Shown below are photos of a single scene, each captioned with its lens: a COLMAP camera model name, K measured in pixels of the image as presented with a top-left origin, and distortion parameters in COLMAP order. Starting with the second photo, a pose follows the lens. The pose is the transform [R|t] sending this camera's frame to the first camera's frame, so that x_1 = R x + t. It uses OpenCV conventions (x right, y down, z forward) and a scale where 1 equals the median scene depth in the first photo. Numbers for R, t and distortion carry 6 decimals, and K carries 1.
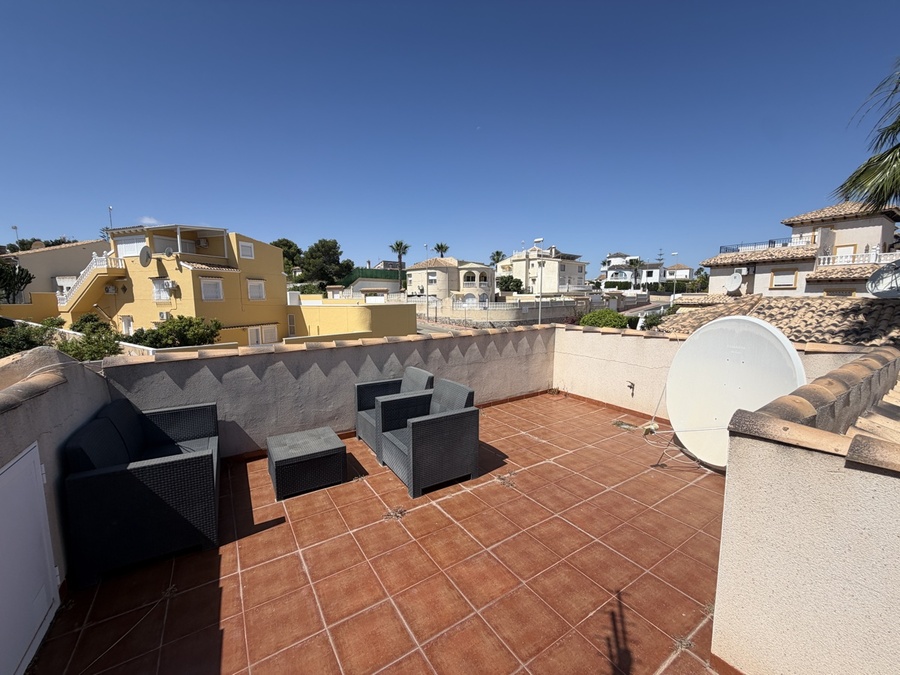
lens RADIAL K [[357.5, 0, 449.2], [0, 357.5, 338.8], [0, 0, 1]] dist [0.001650, 0.000340]
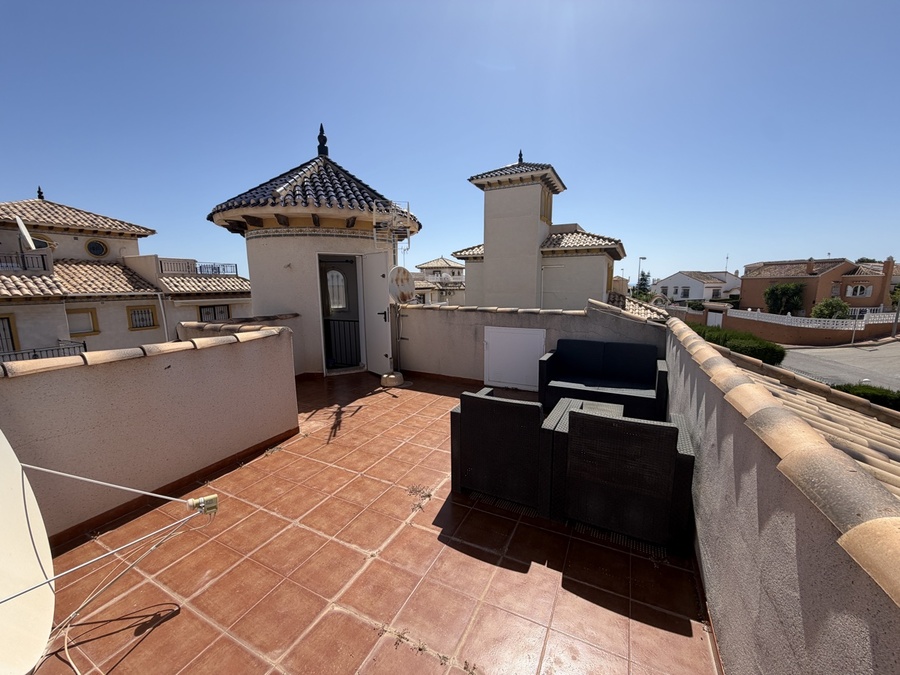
lens RADIAL K [[357.5, 0, 448.9], [0, 357.5, 338.8], [0, 0, 1]] dist [0.001650, 0.000340]
pose [[-0.865087, 0.095841, -0.492382, 0.527590], [-0.038986, 0.965763, 0.256480, -0.197430], [0.500105, 0.241073, -0.831732, 1.809871]]
